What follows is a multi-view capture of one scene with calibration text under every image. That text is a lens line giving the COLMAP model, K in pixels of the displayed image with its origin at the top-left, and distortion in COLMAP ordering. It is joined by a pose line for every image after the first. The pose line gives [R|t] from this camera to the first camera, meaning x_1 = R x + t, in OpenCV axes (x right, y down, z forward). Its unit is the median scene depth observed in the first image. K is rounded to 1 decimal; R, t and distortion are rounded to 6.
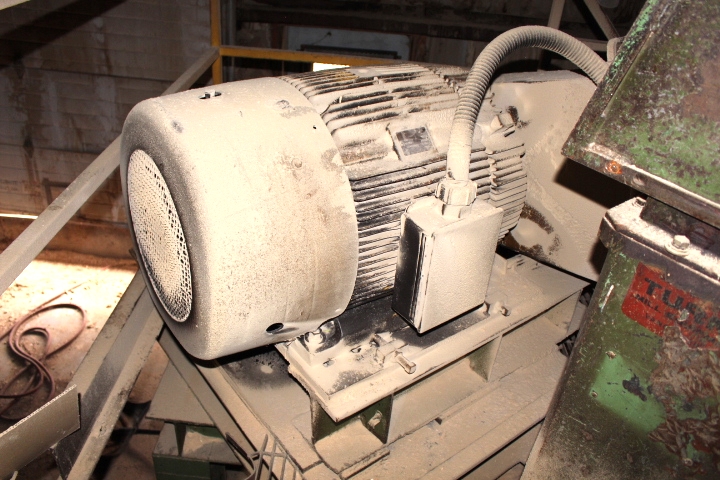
lens RADIAL K [[585.4, 0, 360.0], [0, 585.4, 240.0], [0, 0, 1]] dist [-0.183526, 0.133629]
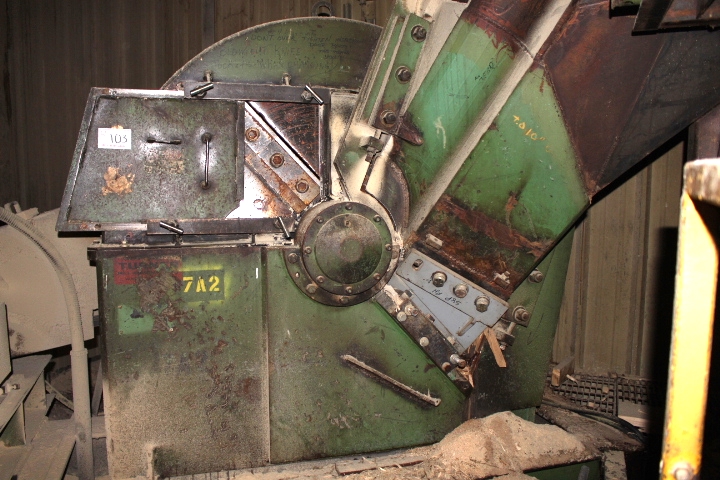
lens RADIAL K [[585.4, 0, 360.0], [0, 585.4, 240.0], [0, 0, 1]] dist [-0.183526, 0.133629]
pose [[0.323039, -0.176068, 0.929863, -0.888474], [0.516294, 0.856238, -0.017236, 0.356491], [-0.793149, 0.485651, 0.367501, -0.470014]]
